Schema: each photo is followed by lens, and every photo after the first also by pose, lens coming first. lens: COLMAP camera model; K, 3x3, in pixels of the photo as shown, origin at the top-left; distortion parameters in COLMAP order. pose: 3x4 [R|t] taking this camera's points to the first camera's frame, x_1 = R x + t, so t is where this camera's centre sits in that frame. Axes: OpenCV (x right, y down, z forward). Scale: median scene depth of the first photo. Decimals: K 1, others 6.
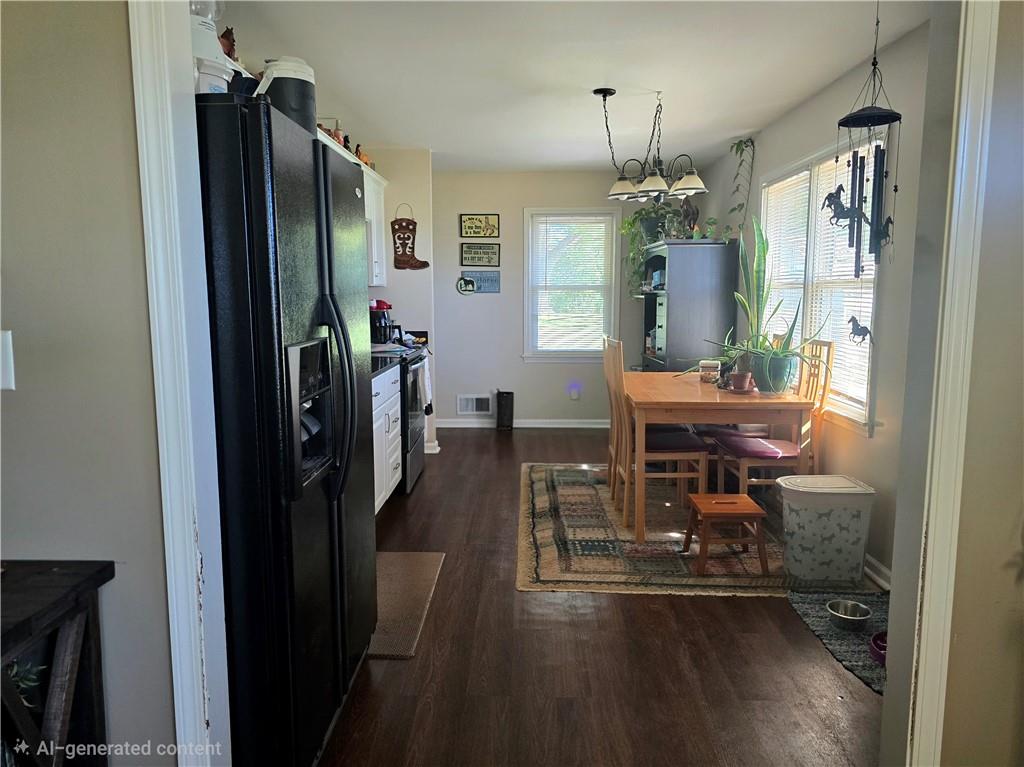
lens RADIAL K [[693.4, 0, 514.7], [0, 693.4, 383.8], [0, 0, 1]] dist [0.062626, -0.060324]
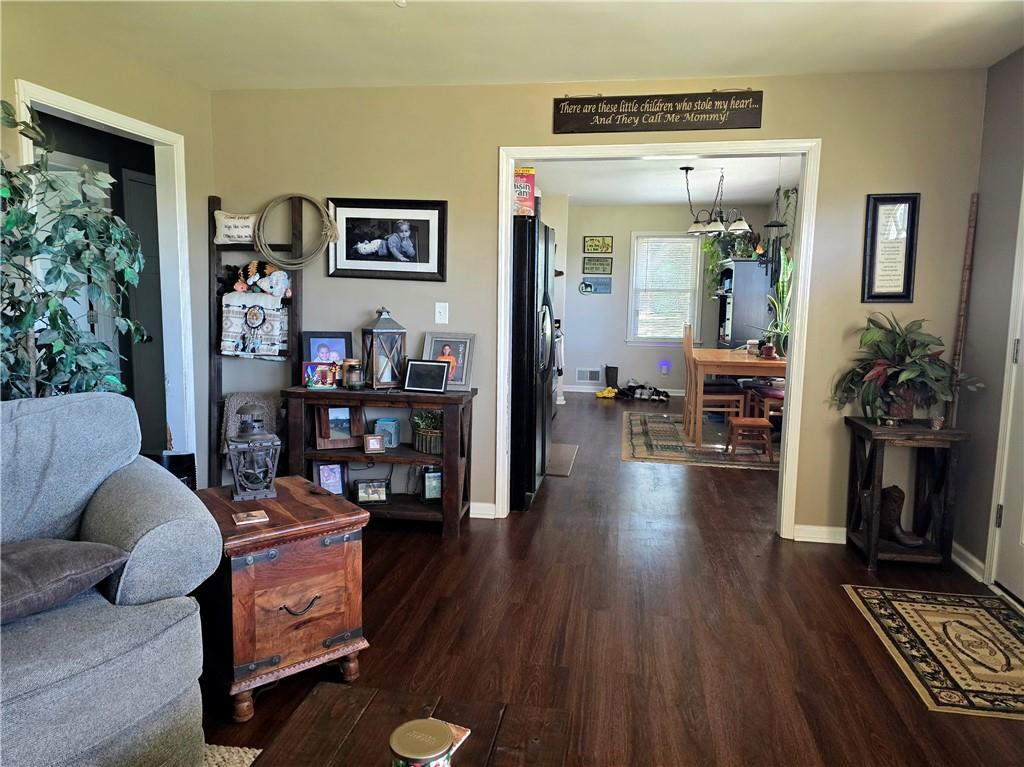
lens RADIAL K [[693.4, 0, 509.6], [0, 693.4, 379.2], [0, 0, 1]] dist [0.062626, -0.060324]
pose [[0.988709, 0.035519, -0.145580, -0.021136], [-0.036858, 0.999299, -0.006505, 0.083717], [0.145247, 0.011797, 0.989325, -0.591550]]
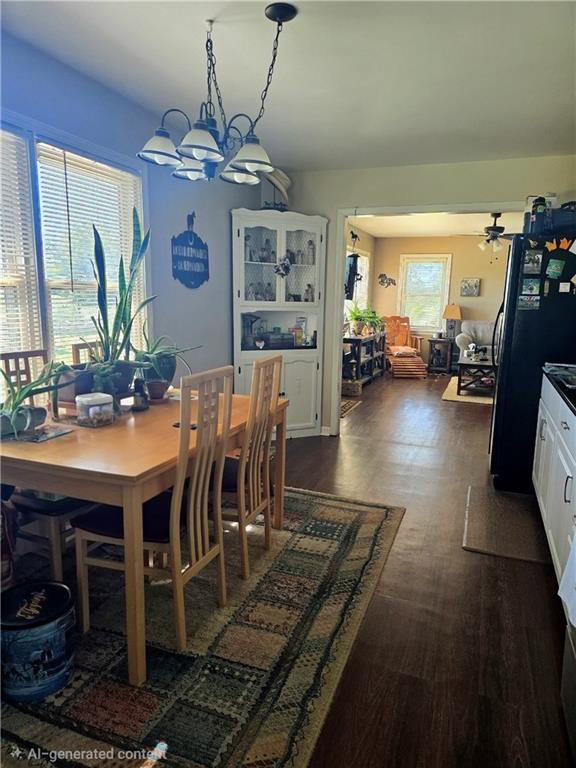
lens RADIAL K [[520.1, 0, 292.4], [0, 520.1, 389.0], [0, 0, 1]] dist [0.062626, -0.060324]
pose [[-0.944796, -0.075365, 0.318875, -0.076694], [0.024090, 0.954578, 0.296987, -0.199229], [-0.326773, 0.288274, -0.900065, 1.474384]]
